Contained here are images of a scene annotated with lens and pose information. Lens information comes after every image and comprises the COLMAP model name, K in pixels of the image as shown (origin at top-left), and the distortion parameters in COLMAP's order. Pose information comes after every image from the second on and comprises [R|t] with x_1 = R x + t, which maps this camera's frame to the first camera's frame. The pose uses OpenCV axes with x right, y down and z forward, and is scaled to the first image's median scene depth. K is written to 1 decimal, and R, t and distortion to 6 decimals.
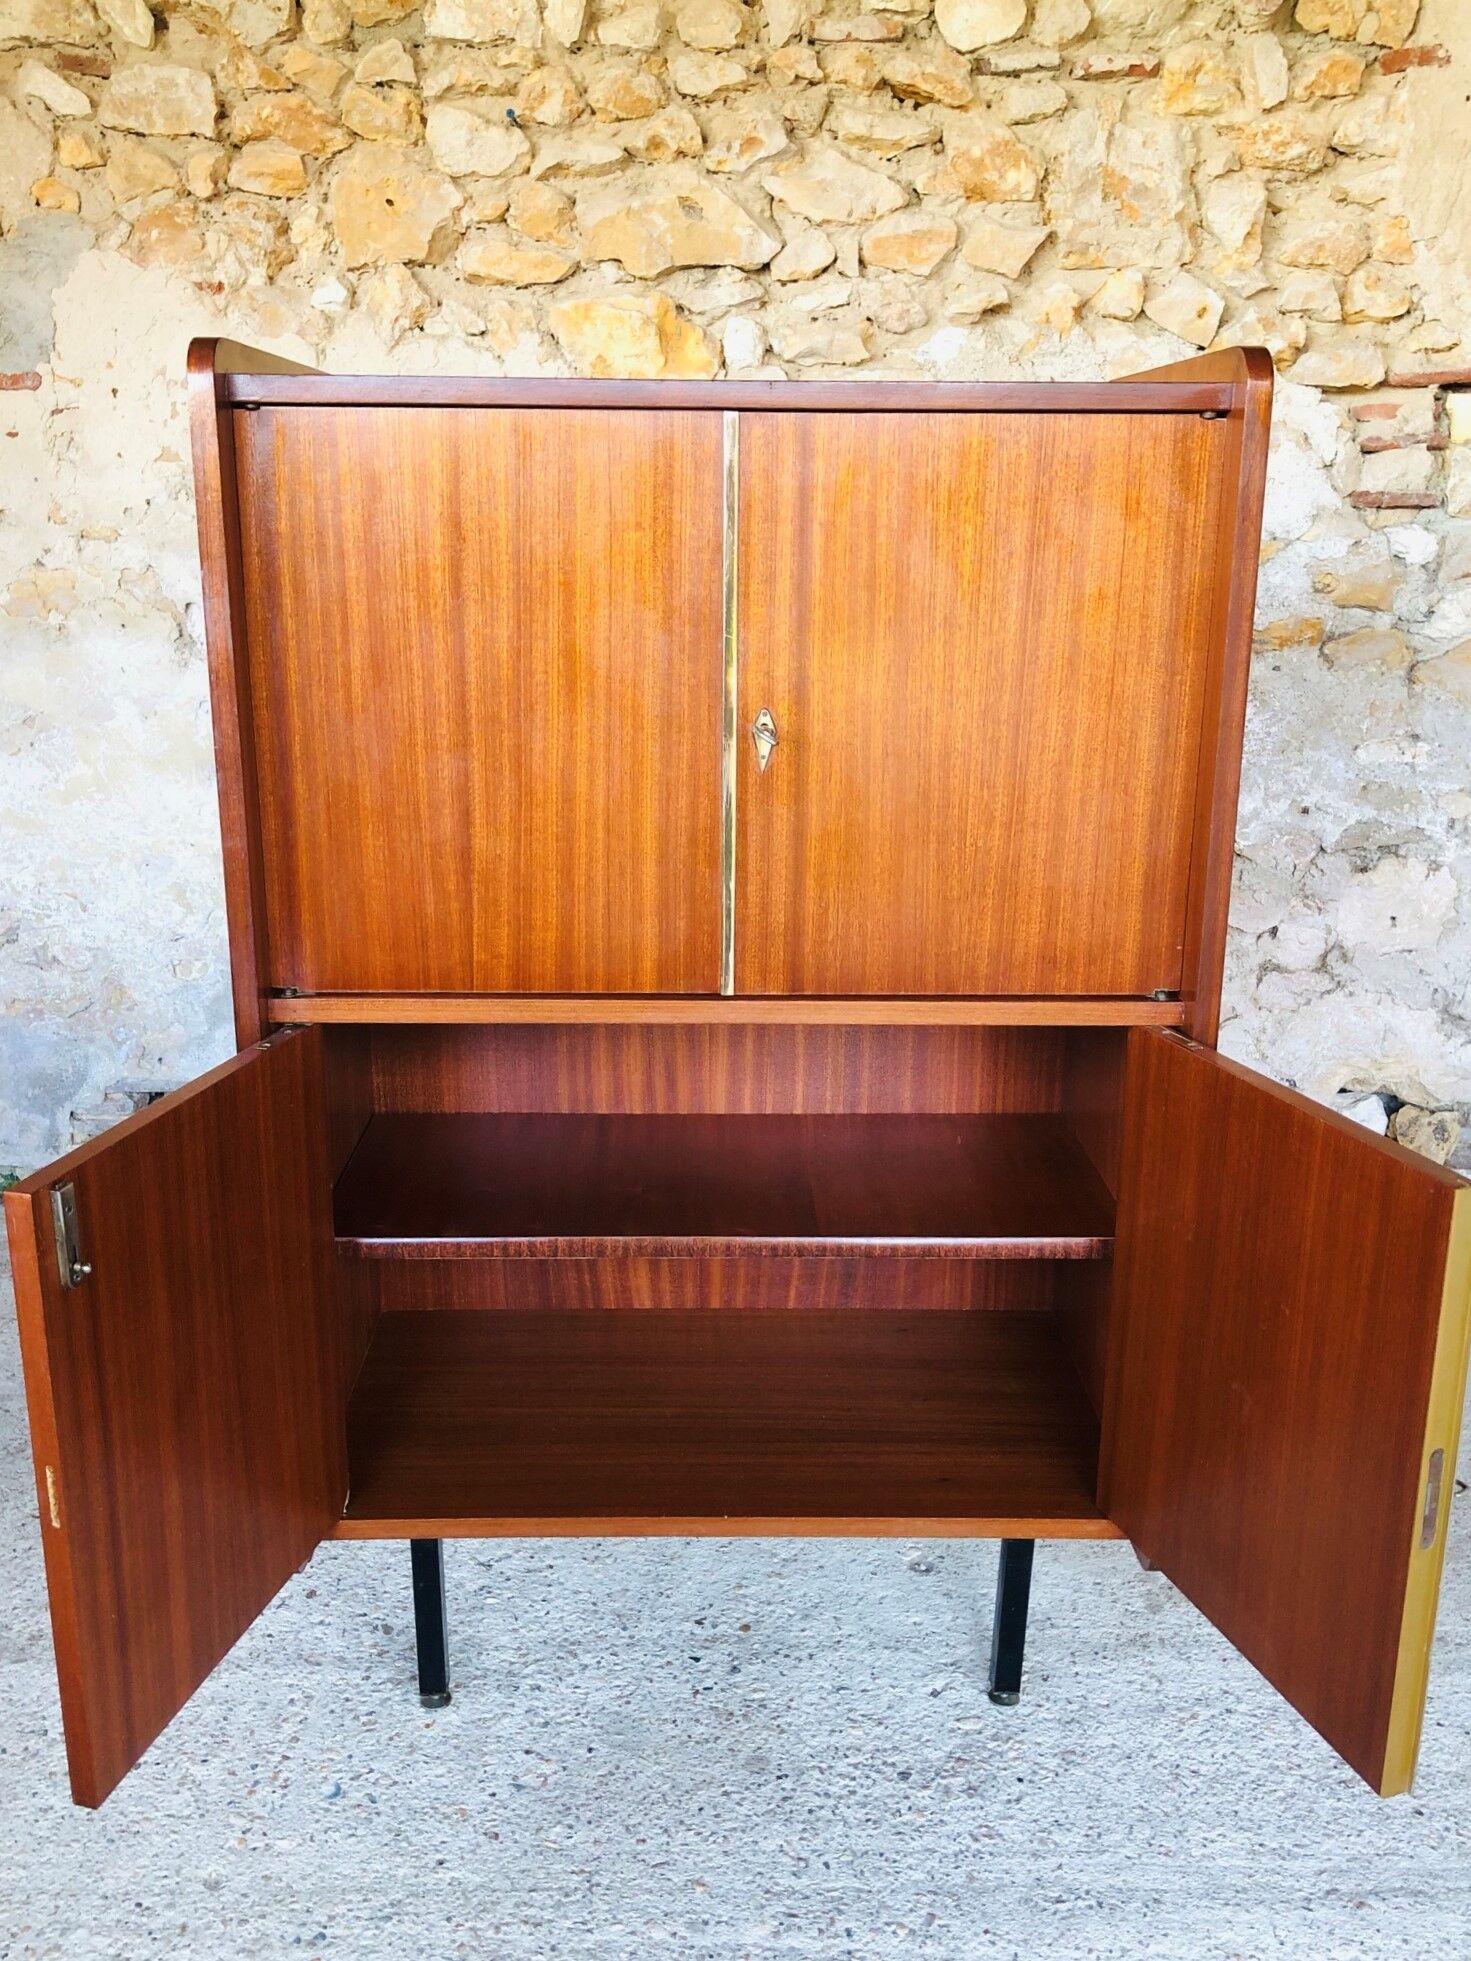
lens RADIAL K [[1713.5, 0, 721.3], [0, 1713.5, 953.3], [0, 0, 1]] dist [-0.022345, 0.058584]
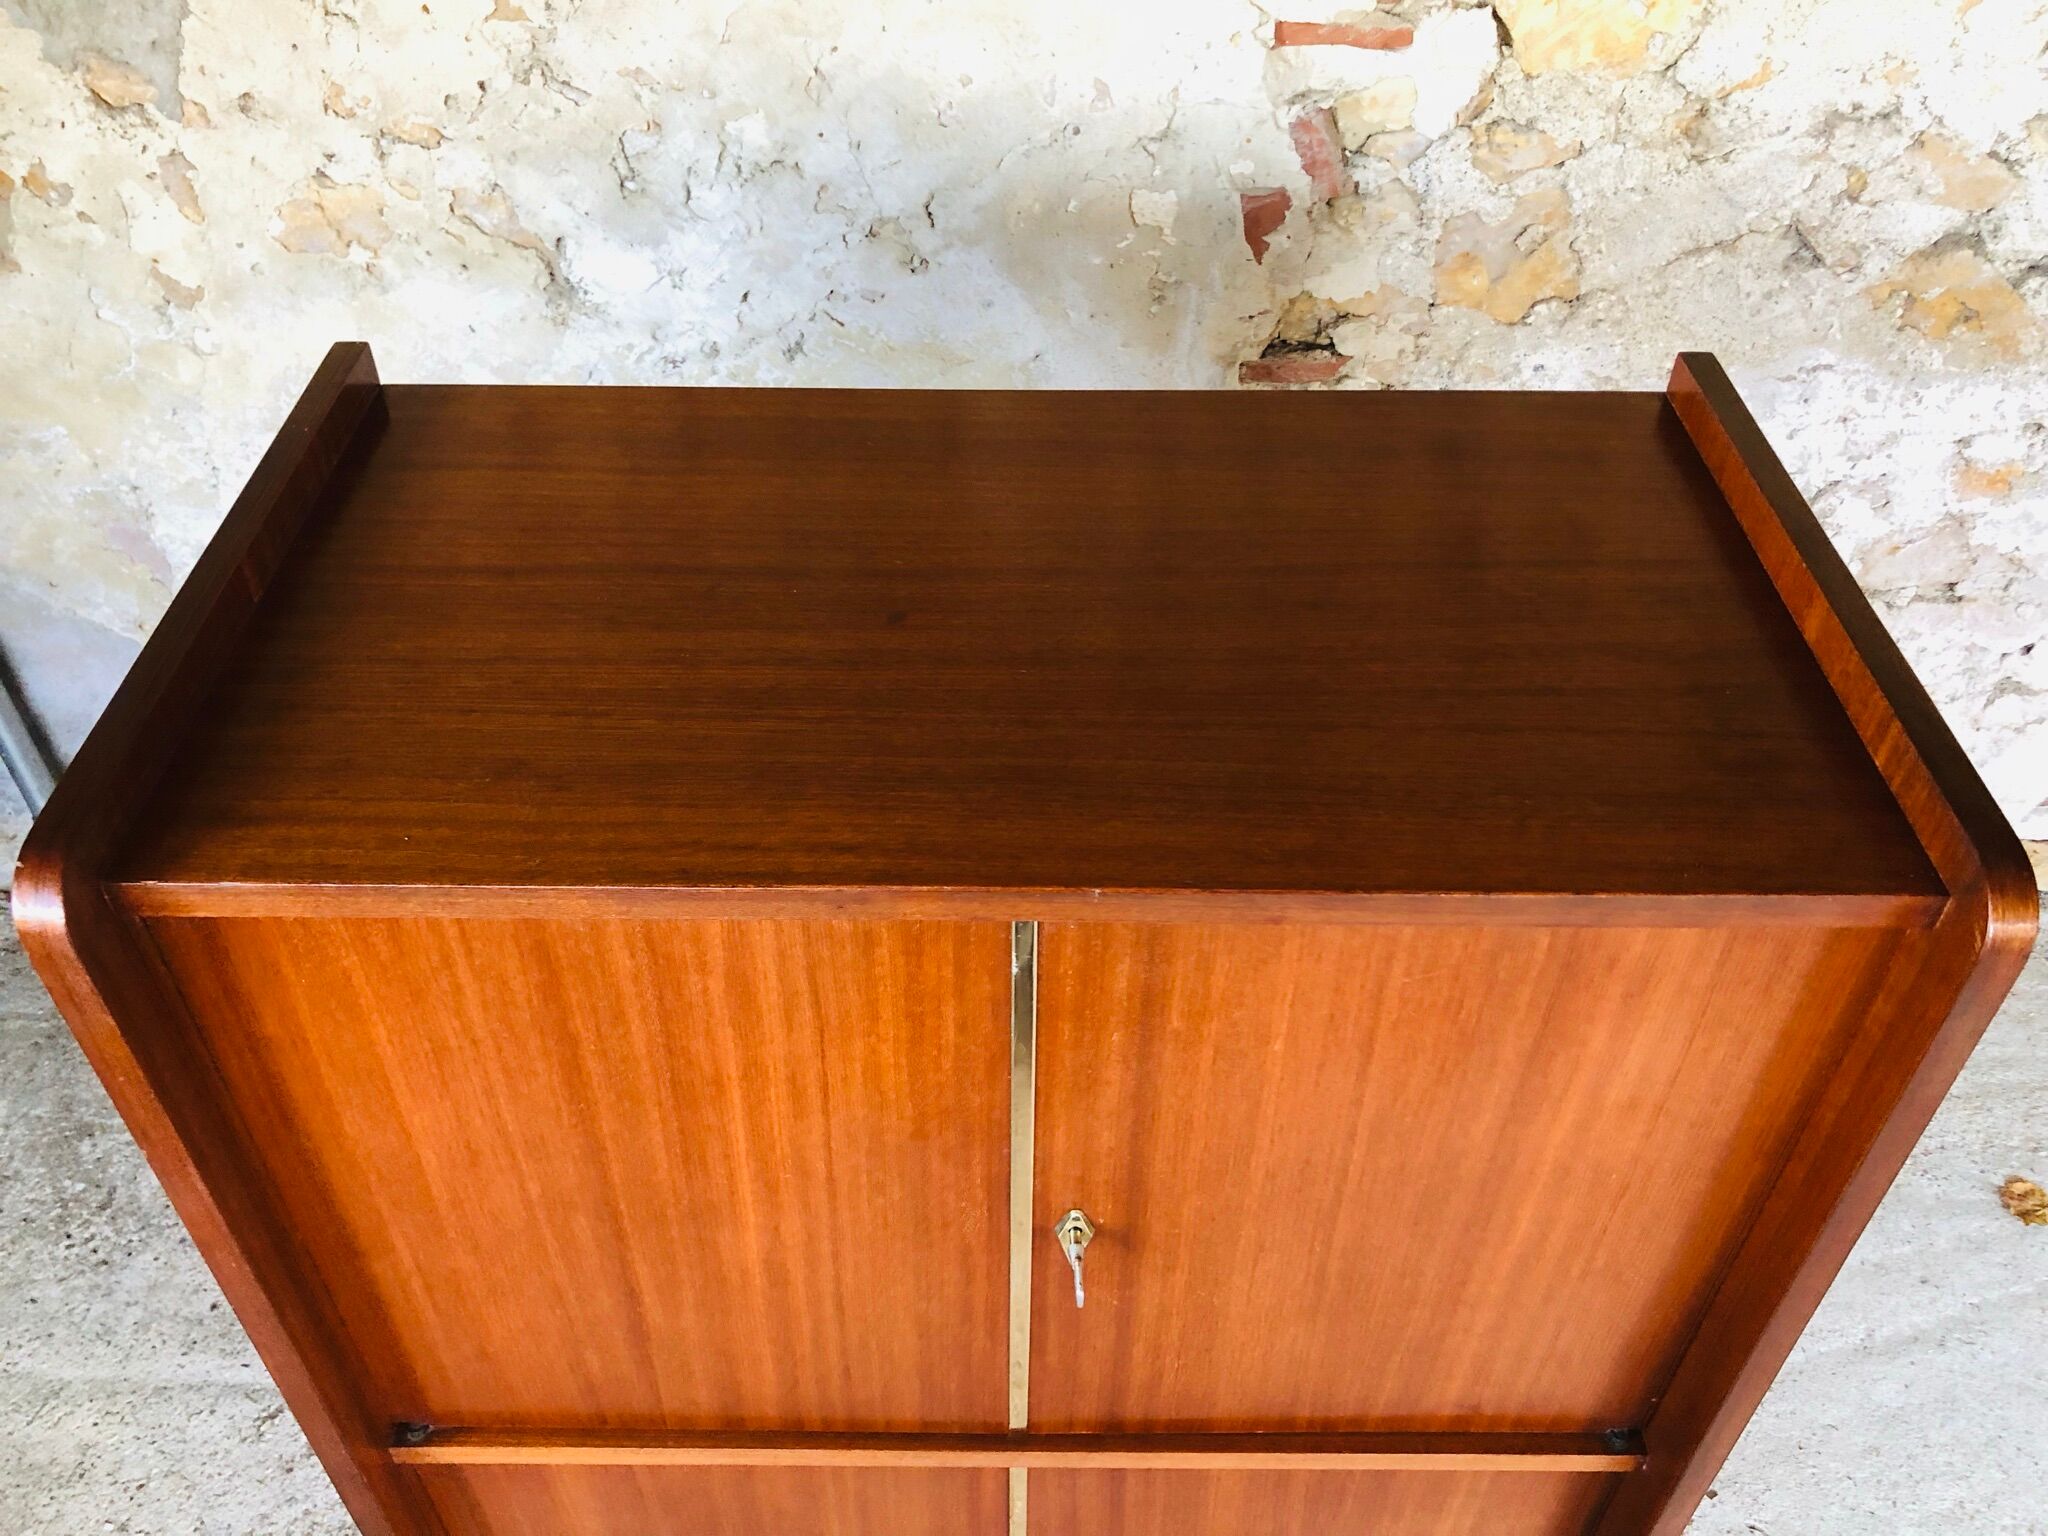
lens RADIAL K [[1710.1, 0, 1021.1], [0, 1710.1, 779.0], [0, 0, 1]] dist [-0.000344, 0.018265]
pose [[0.999677, -0.007703, 0.024215, -0.161221], [-0.004254, 0.888783, 0.458309, -0.341686], [-0.025052, -0.458264, 0.888463, 0.333362]]
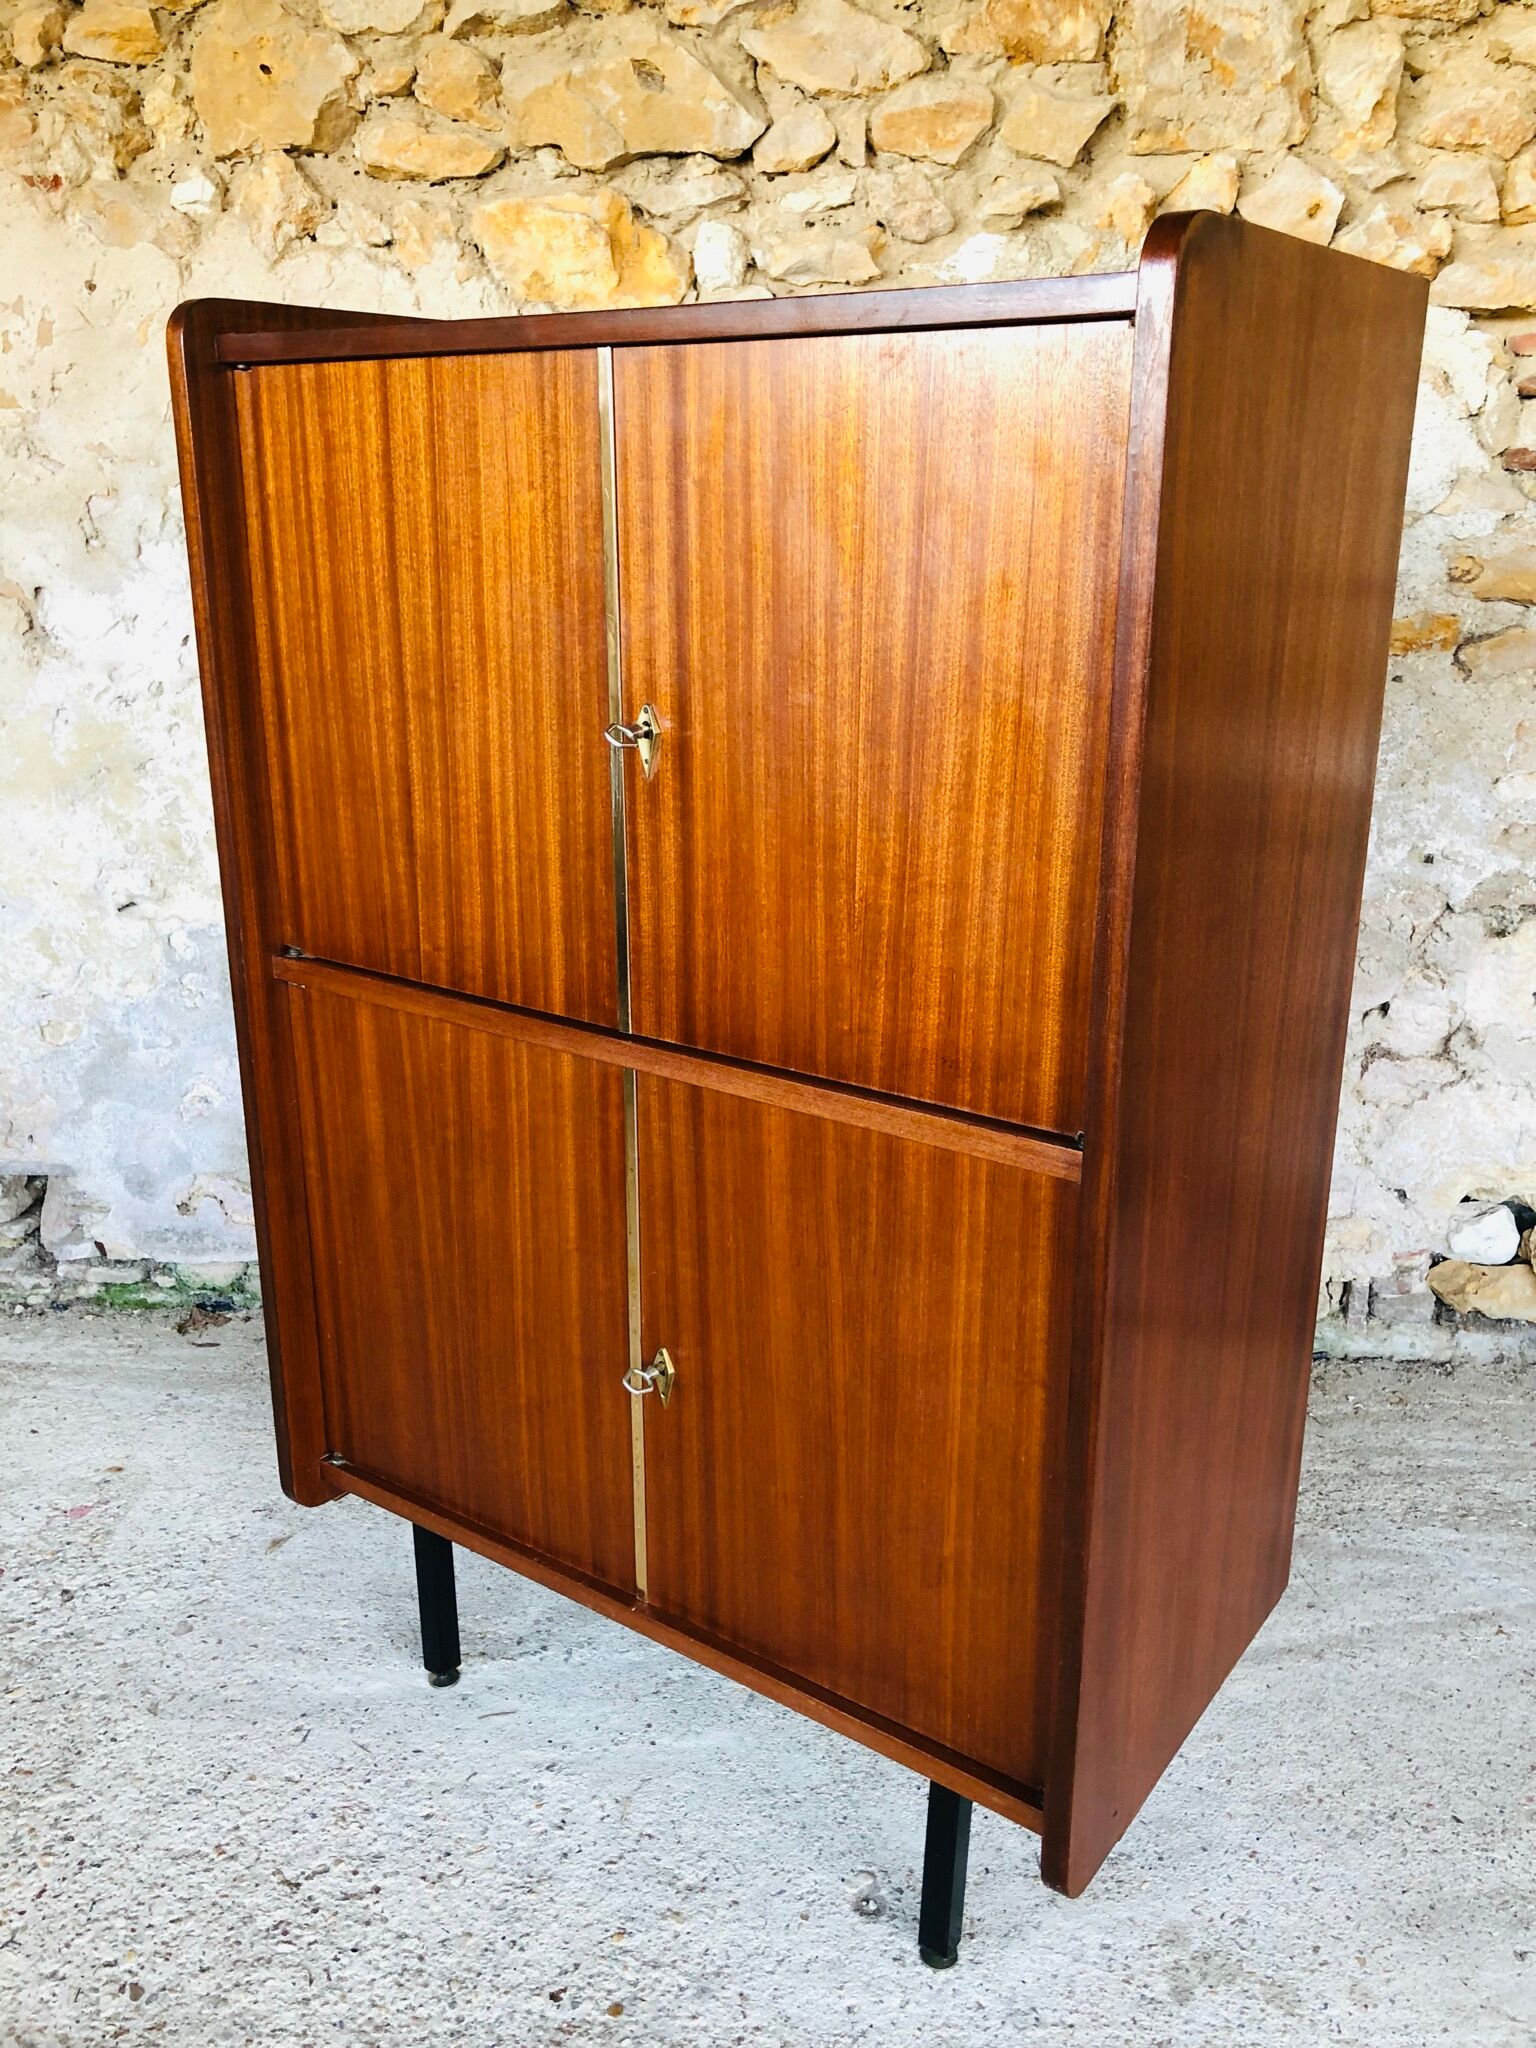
lens RADIAL K [[1710.1, 0, 765.6], [0, 1710.1, 1014.2], [0, 0, 1]] dist [-0.000344, 0.018265]
pose [[0.999063, 0.015596, -0.040367, 0.072824], [-0.013622, 0.998719, 0.048722, -0.049784], [0.041075, -0.048126, 0.997996, 0.207844]]
